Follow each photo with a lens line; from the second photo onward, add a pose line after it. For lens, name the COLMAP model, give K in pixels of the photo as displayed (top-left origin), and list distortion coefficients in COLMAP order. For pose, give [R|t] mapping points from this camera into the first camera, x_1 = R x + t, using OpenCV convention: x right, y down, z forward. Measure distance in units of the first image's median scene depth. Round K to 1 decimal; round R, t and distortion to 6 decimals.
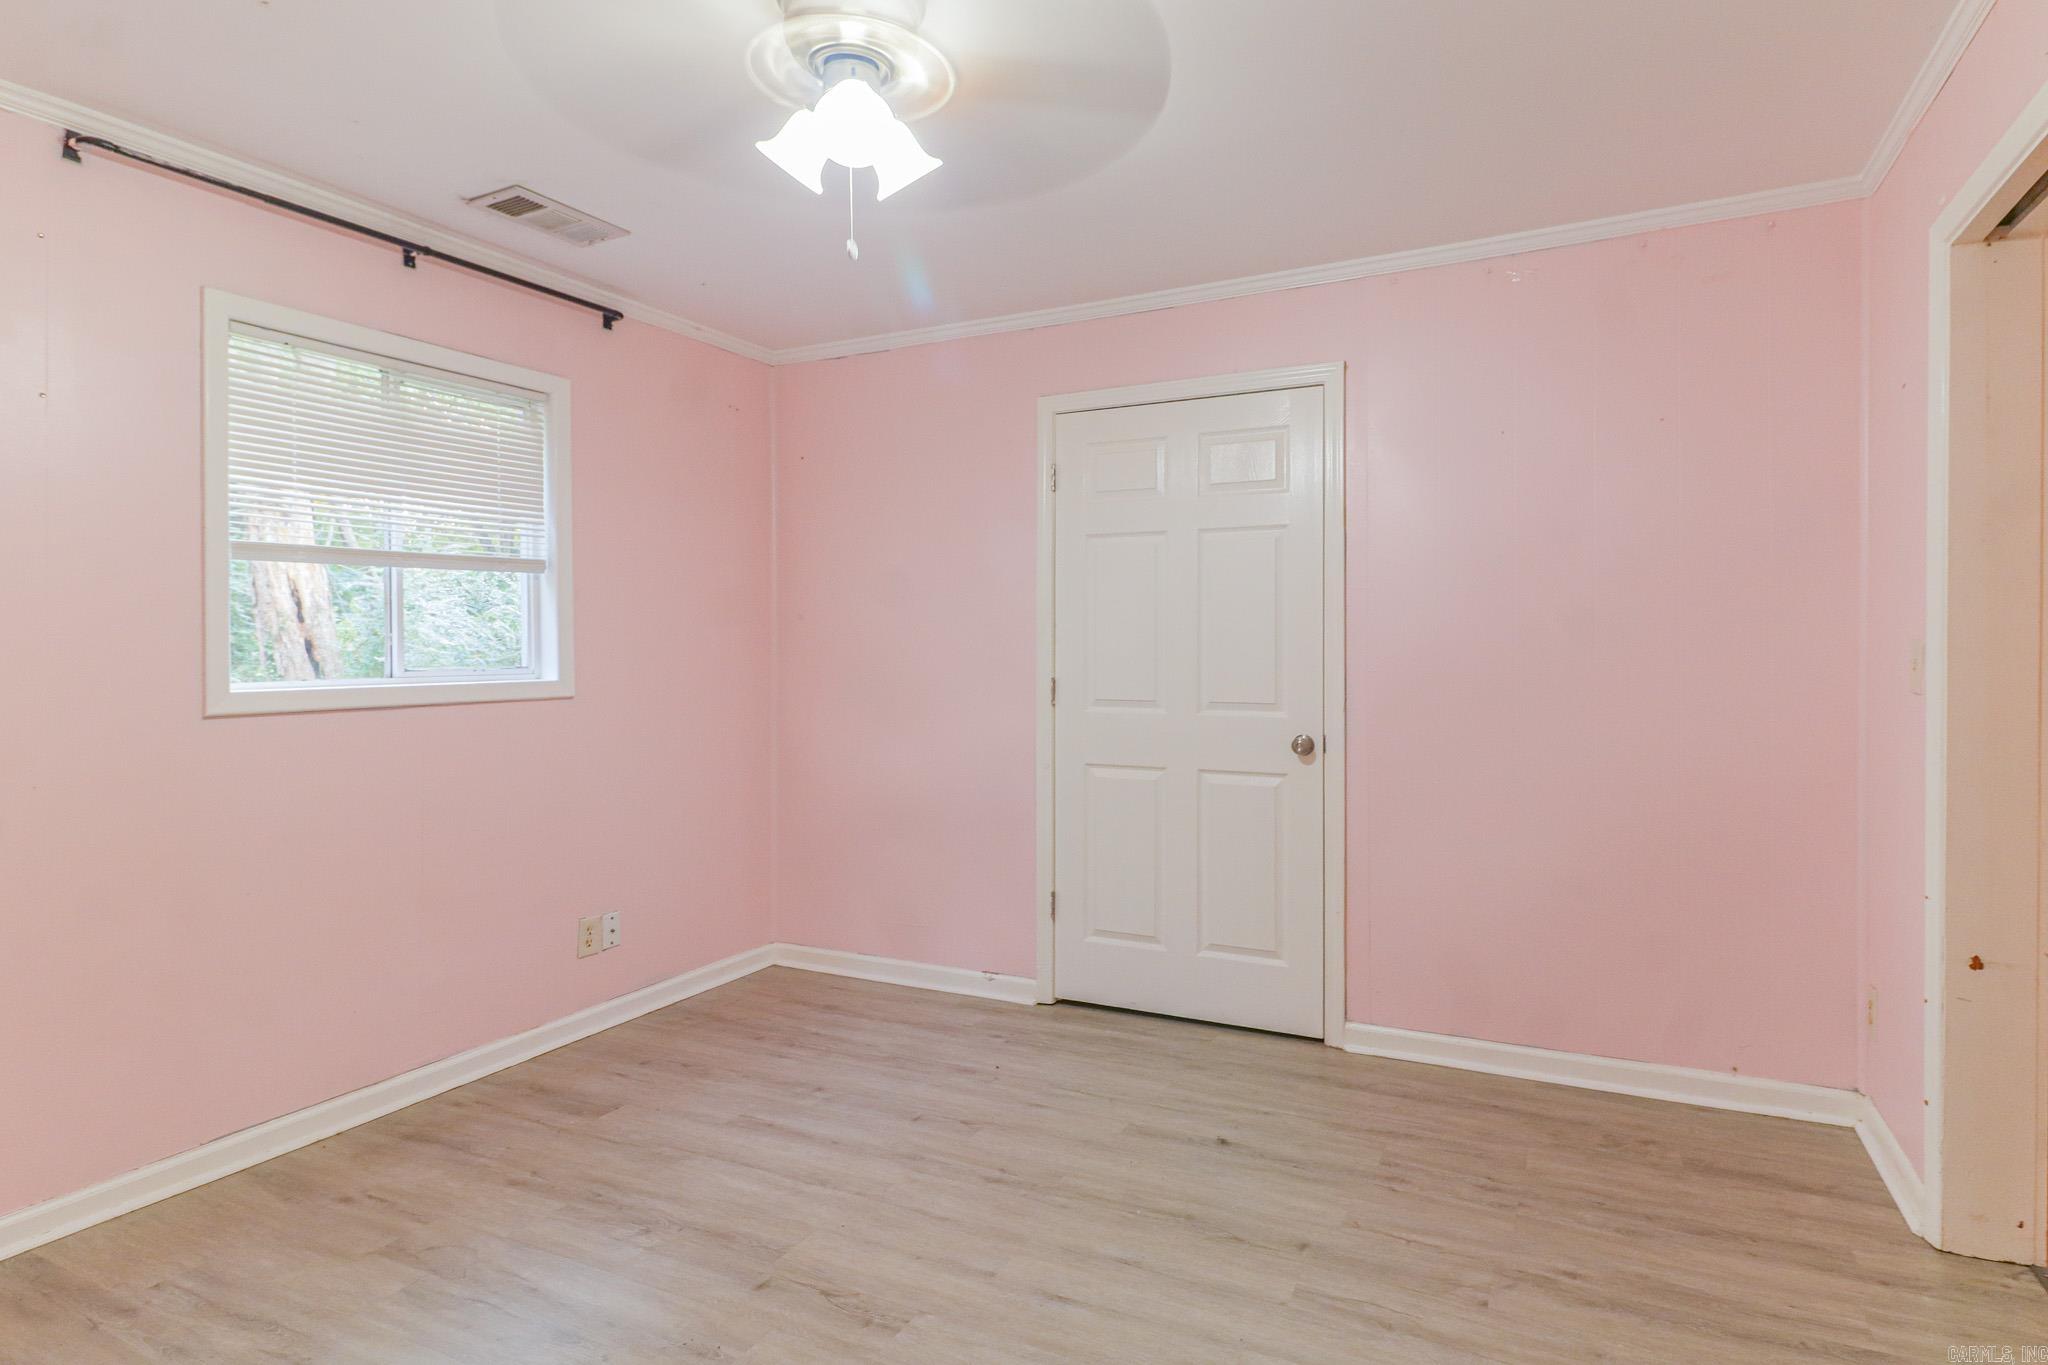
lens RADIAL K [[1054.8, 0, 1031.2], [0, 1054.8, 680.8], [0, 0, 1]] dist [-0.003293, -0.007030]
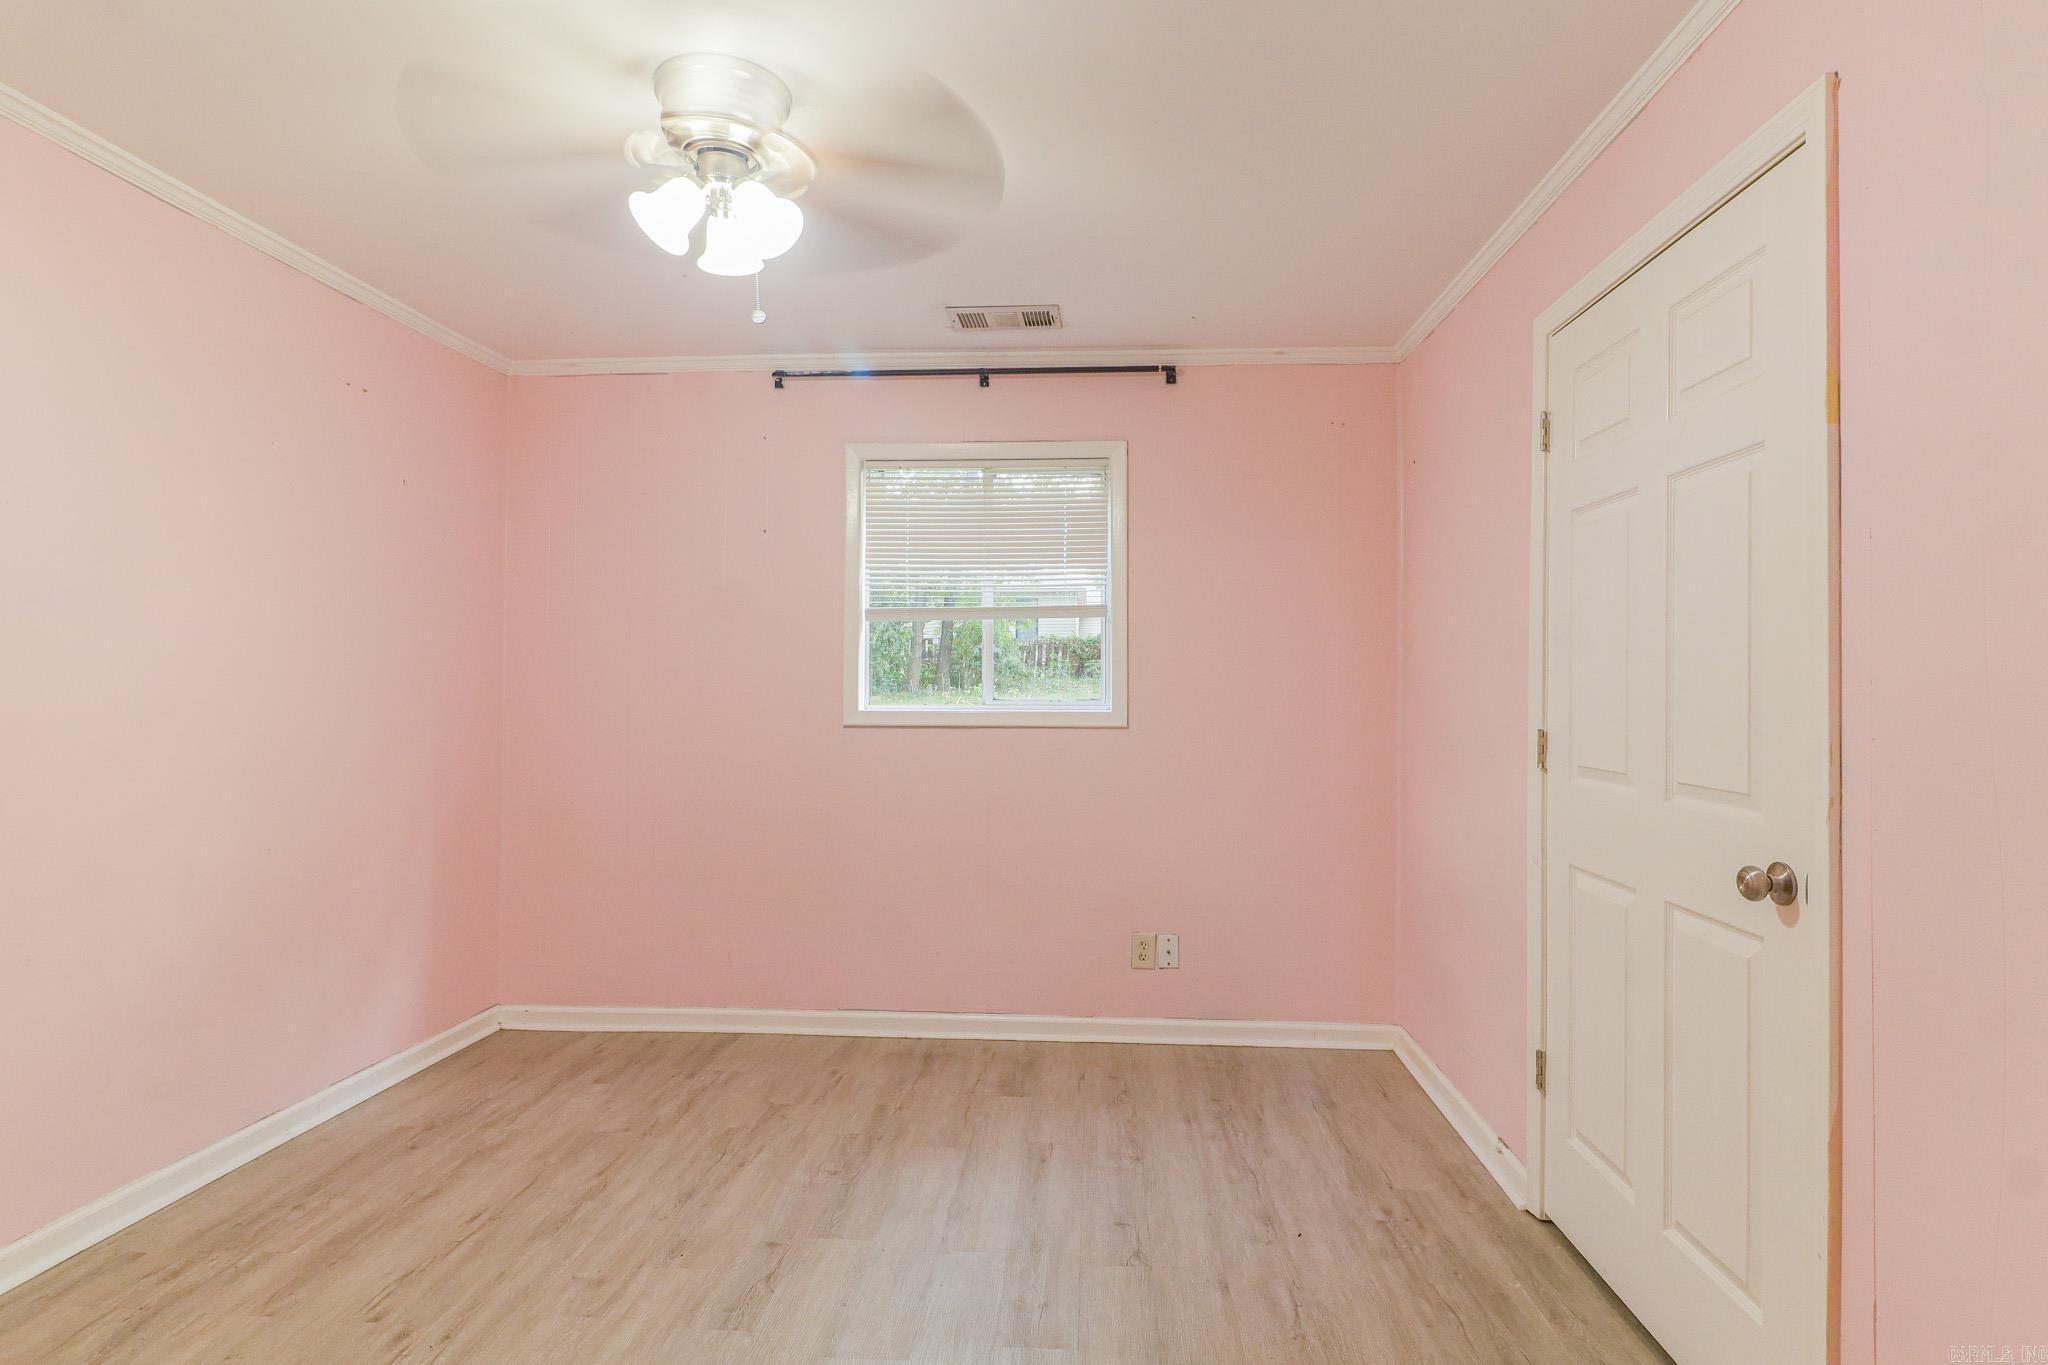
lens RADIAL K [[1054.8, 0, 1030.3], [0, 1054.8, 684.2], [0, 0, 1]] dist [-0.003293, -0.007030]
pose [[0.414796, 0.003560, -0.909908, 0.564694], [-0.034039, 0.999353, -0.011607, -0.014431], [0.909278, 0.035787, 0.414649, 0.484842]]
